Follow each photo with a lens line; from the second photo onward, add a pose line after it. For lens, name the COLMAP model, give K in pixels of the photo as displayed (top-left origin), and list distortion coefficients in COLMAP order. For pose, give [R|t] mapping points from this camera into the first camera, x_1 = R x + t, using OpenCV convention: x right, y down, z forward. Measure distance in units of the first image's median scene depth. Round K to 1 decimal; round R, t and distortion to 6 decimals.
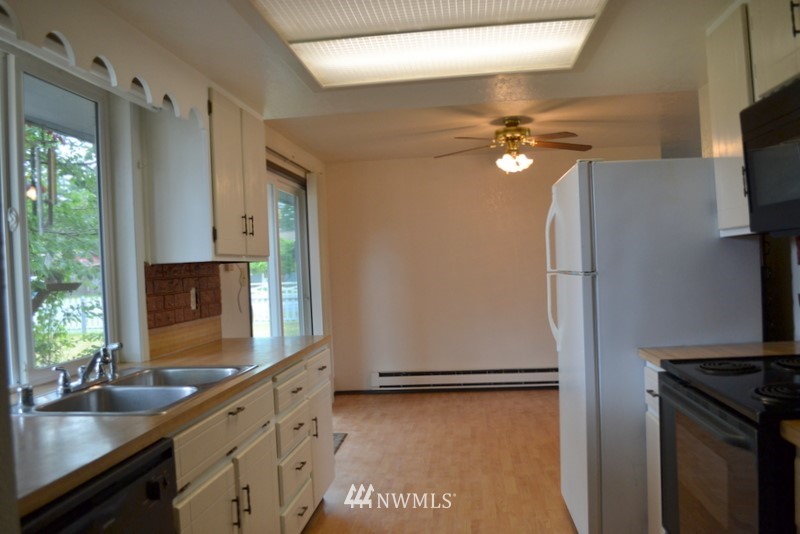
lens RADIAL K [[640.0, 0, 408.3], [0, 640.0, 266.8], [0, 0, 1]] dist [-0.092483, -0.000284]
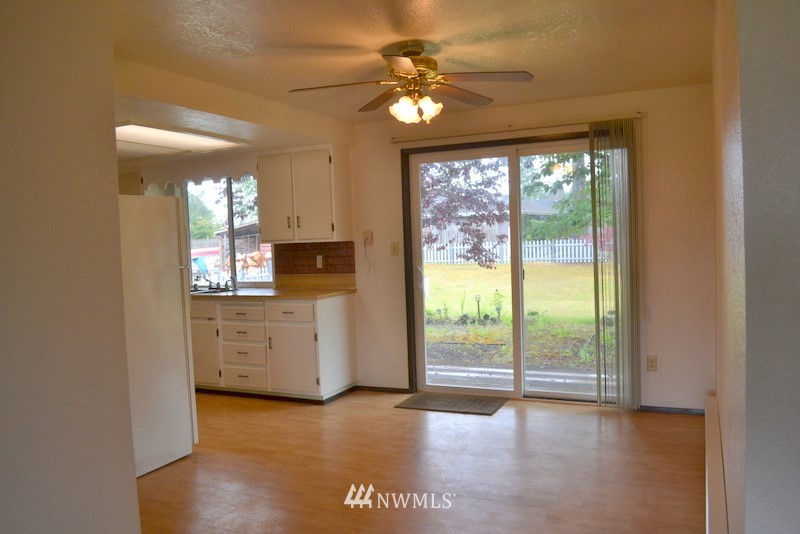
lens RADIAL K [[640.0, 0, 408.3], [0, 640.0, 266.8], [0, 0, 1]] dist [-0.092483, -0.000284]
pose [[-0.312275, 0.102438, -0.944453, 1.260272], [0.047423, 0.994611, 0.092199, -0.087264], [0.948807, -0.015997, -0.315450, 1.791466]]
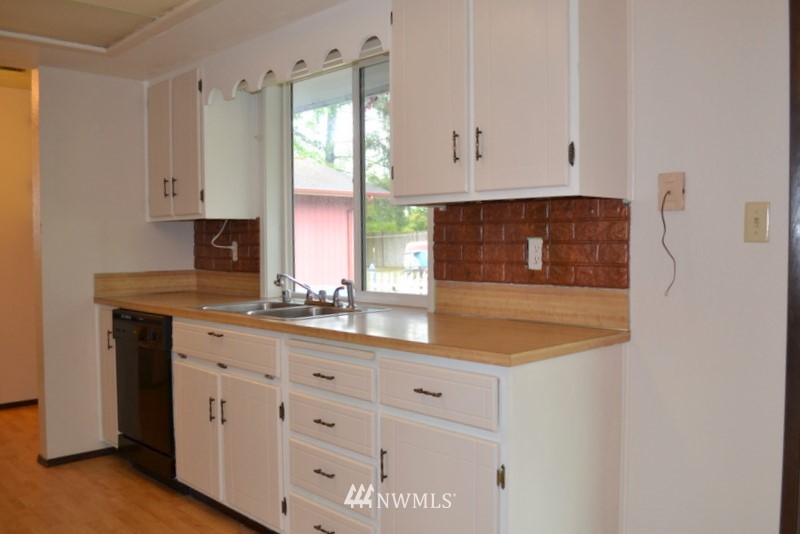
lens RADIAL K [[700.3, 0, 419.5], [0, 700.3, 266.6], [0, 0, 1]] dist [0.002979, 0.001511]
pose [[-0.627691, 0.076249, -0.774720, 0.334697], [0.029764, 0.996815, 0.073993, 0.004157], [0.777894, 0.023386, -0.627961, 1.381139]]
